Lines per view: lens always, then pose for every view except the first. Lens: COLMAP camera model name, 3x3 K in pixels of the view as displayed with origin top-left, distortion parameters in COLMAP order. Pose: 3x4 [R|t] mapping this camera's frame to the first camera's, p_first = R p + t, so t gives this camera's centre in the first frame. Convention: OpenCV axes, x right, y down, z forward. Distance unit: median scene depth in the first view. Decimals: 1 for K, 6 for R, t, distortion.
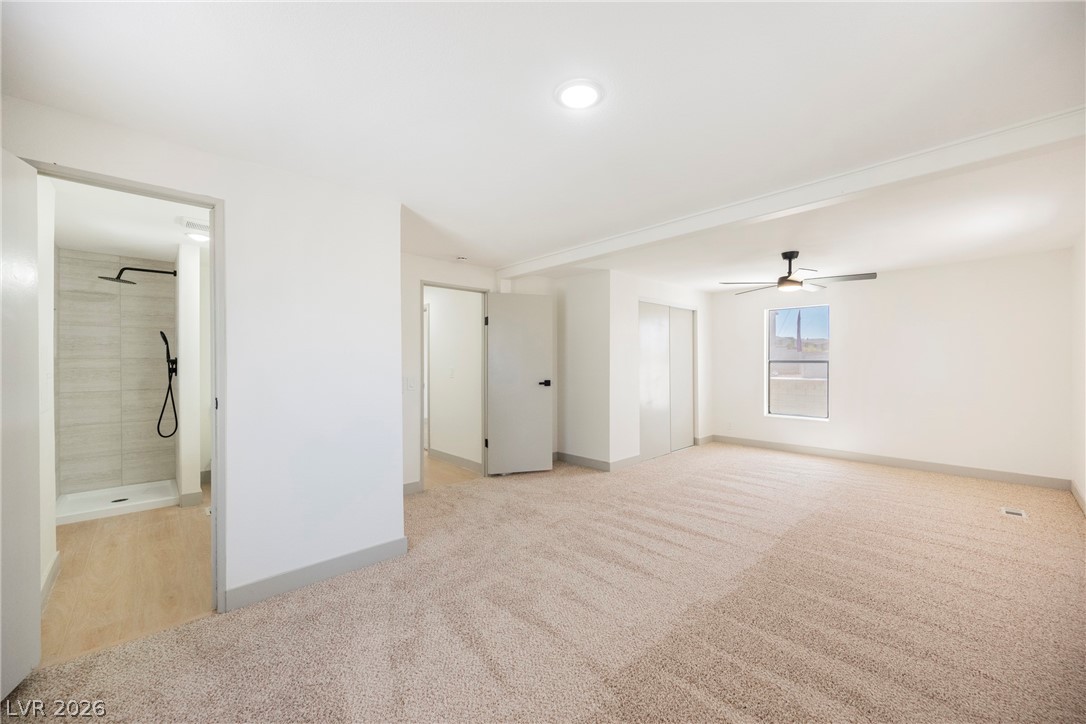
lens RADIAL K [[427.4, 0, 540.6], [0, 427.4, 362.0], [0, 0, 1]] dist [0.001714, 0.000033]
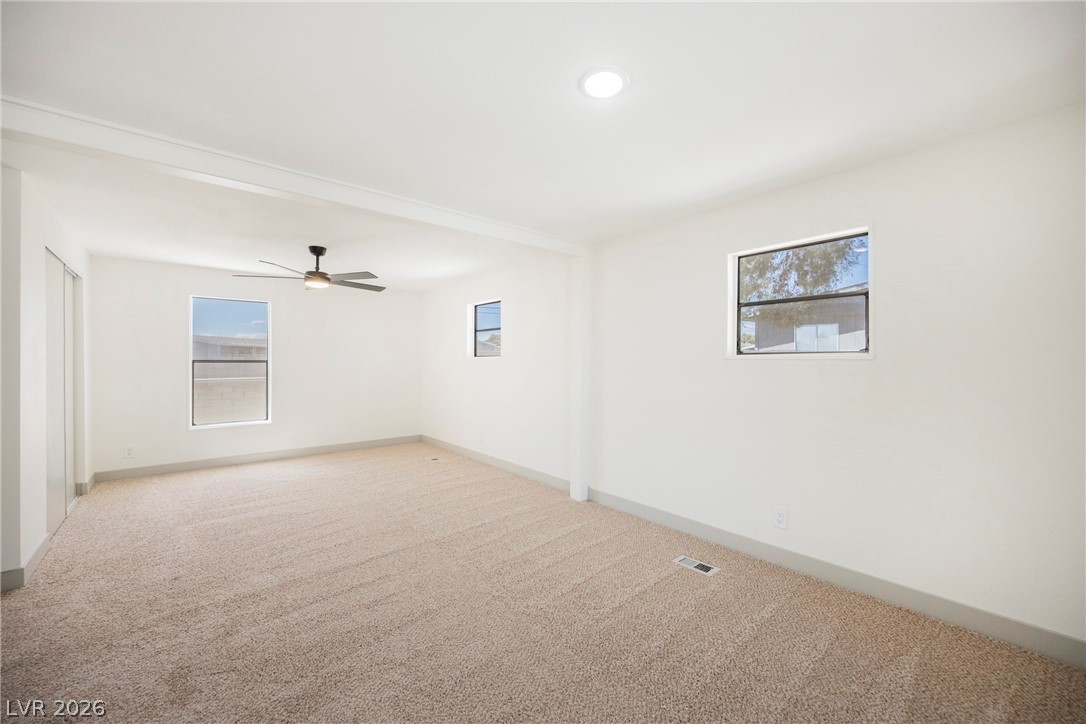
lens RADIAL K [[427.4, 0, 540.6], [0, 427.4, 362.0], [0, 0, 1]] dist [0.001714, 0.000033]
pose [[0.043273, 0.000251, 0.999063, -0.350673], [0.000709, 1.000000, -0.000282, 0.001436], [-0.999063, 0.000720, 0.043273, 0.450524]]
